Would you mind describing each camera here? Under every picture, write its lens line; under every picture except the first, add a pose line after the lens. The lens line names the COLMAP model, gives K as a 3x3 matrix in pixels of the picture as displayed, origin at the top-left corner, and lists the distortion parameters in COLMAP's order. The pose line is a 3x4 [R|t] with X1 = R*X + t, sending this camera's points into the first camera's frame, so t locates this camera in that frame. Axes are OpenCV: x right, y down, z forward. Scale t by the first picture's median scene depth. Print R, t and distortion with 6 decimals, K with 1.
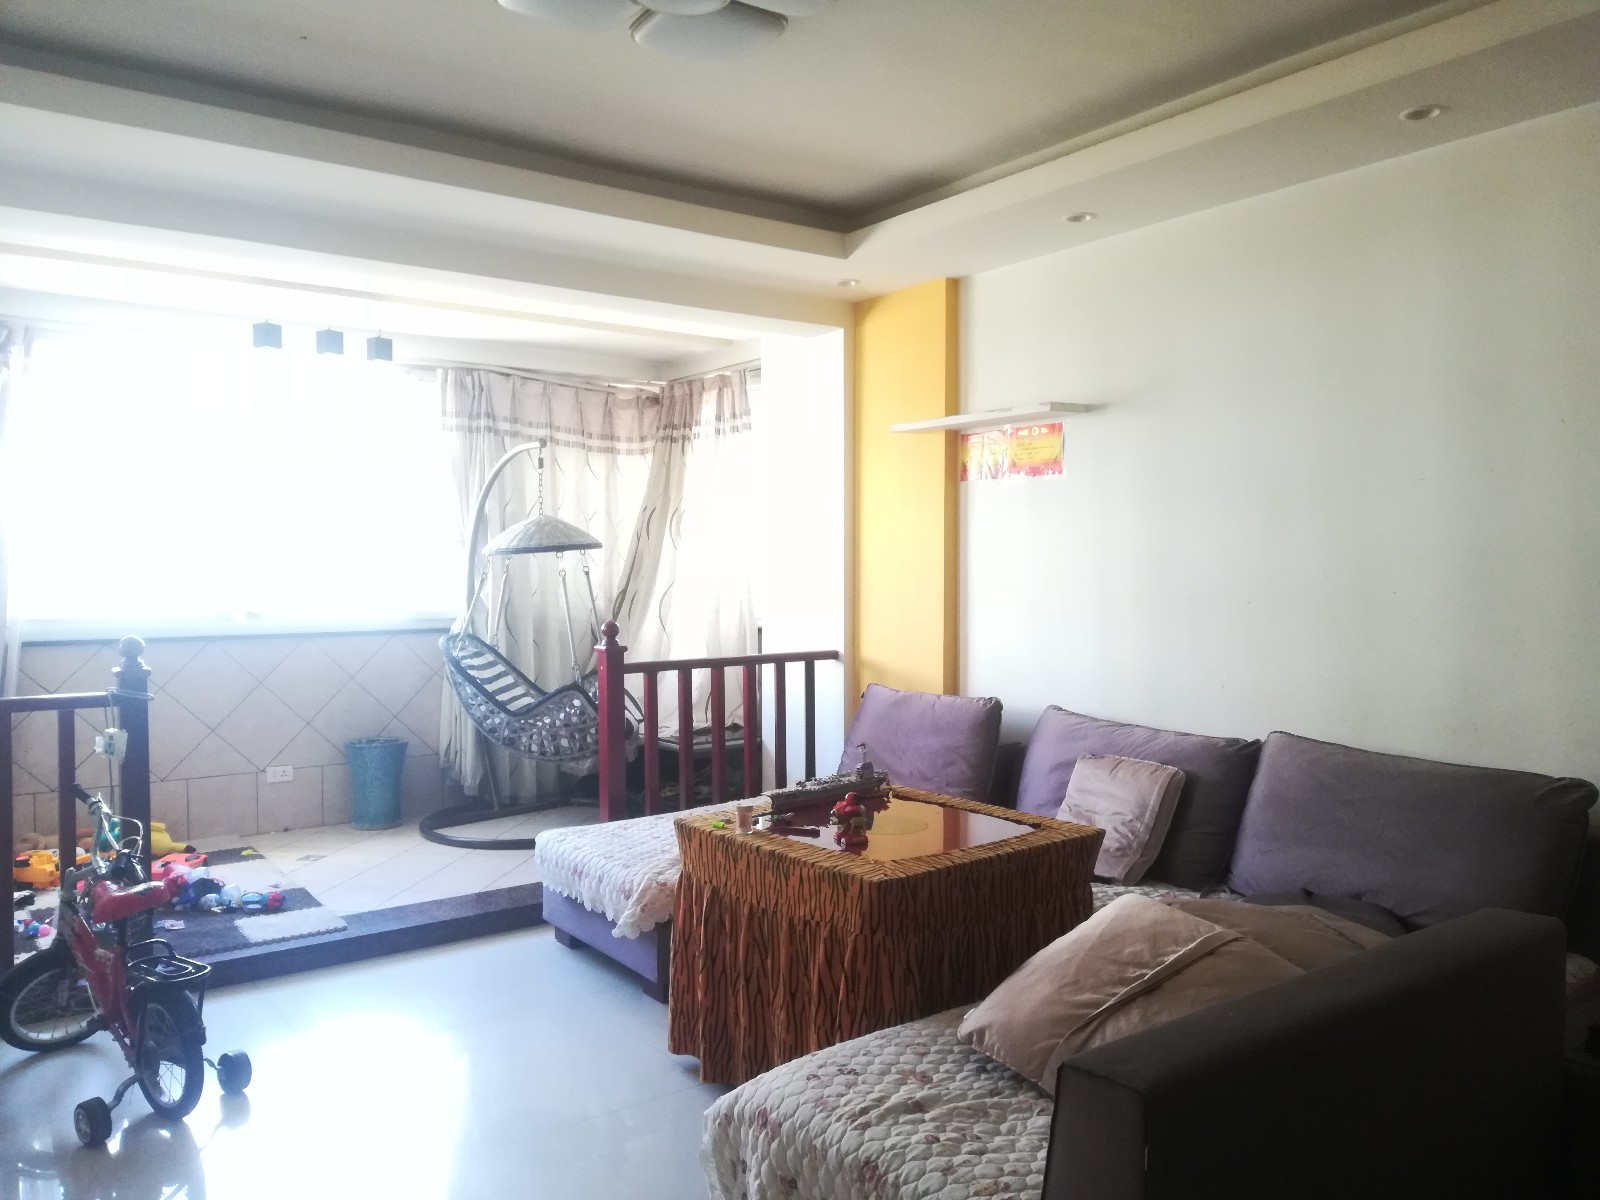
lens RADIAL K [[1197.9, 0, 801.7], [0, 1197.9, 603.9], [0, 0, 1]] dist [0.042742, -0.061201]
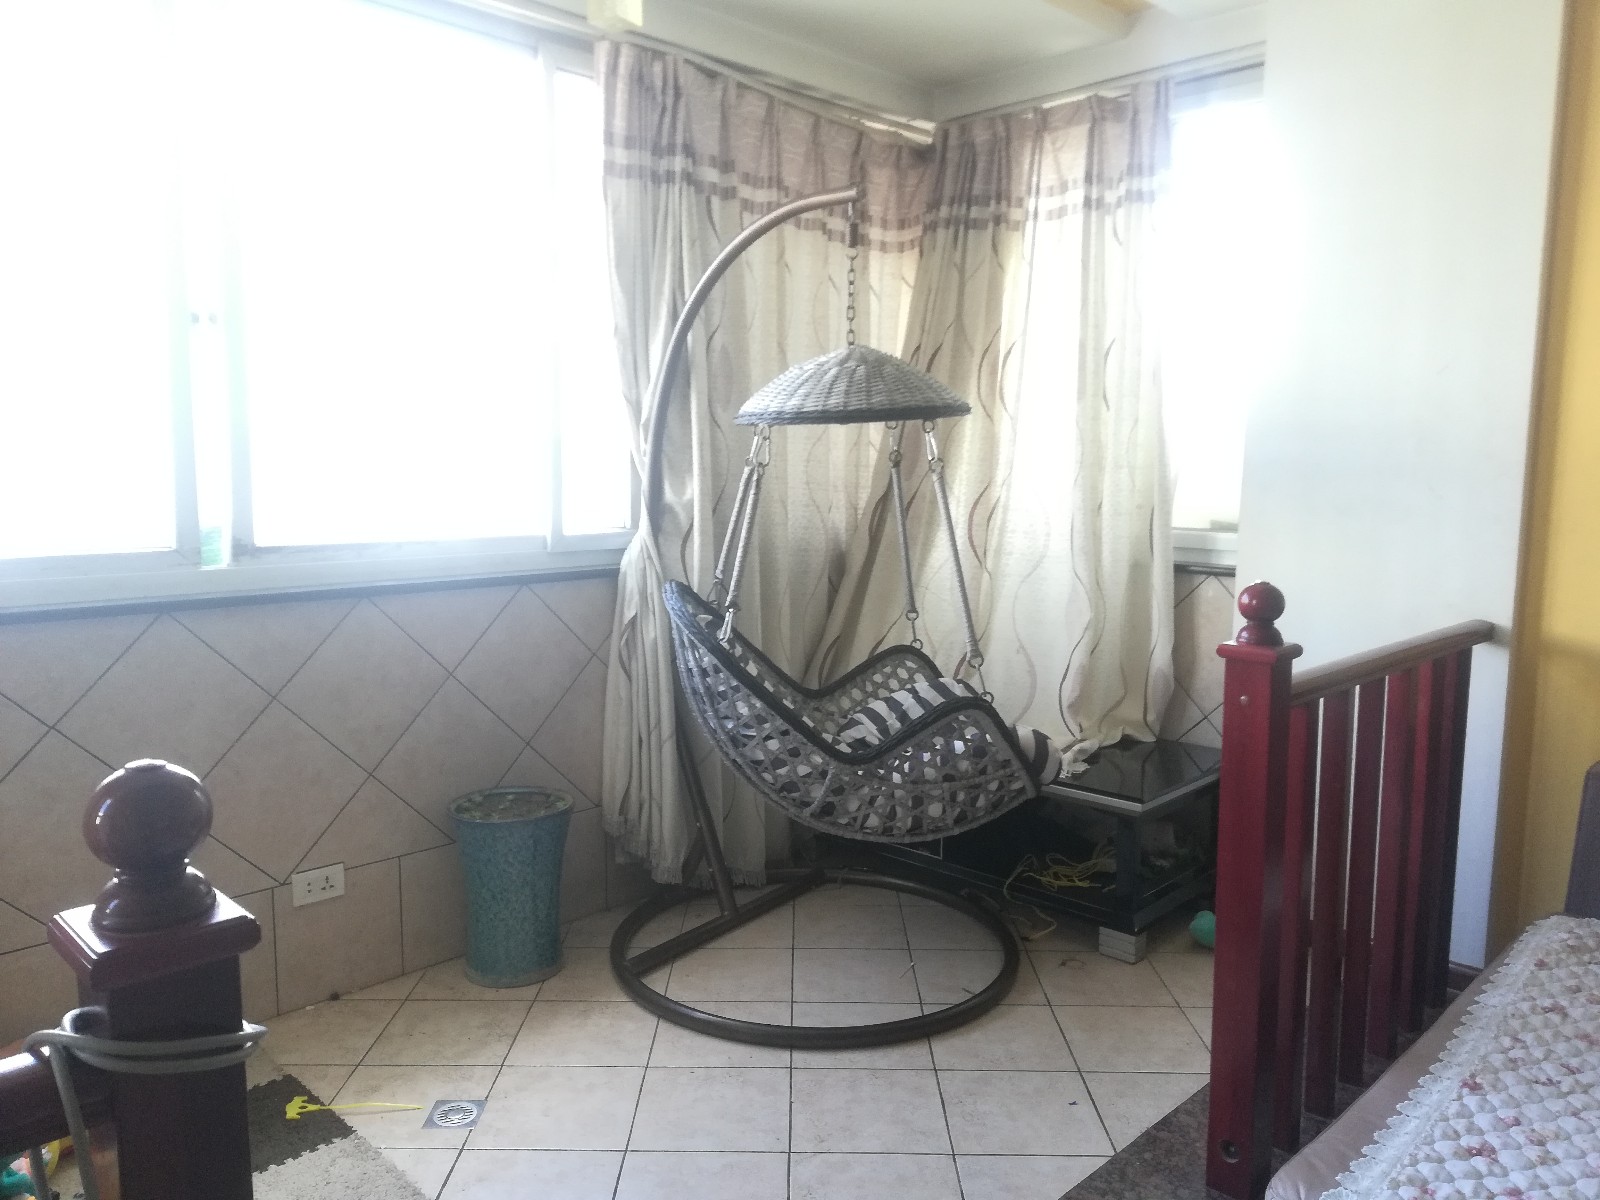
lens RADIAL K [[1197.9, 0, 802.5], [0, 1197.9, 588.9], [0, 0, 1]] dist [0.042742, -0.061201]
pose [[0.989757, -0.008187, 0.142526, -0.287481], [-0.003509, 0.996657, 0.081621, -0.012953], [-0.142718, -0.081285, 0.986420, 0.475284]]
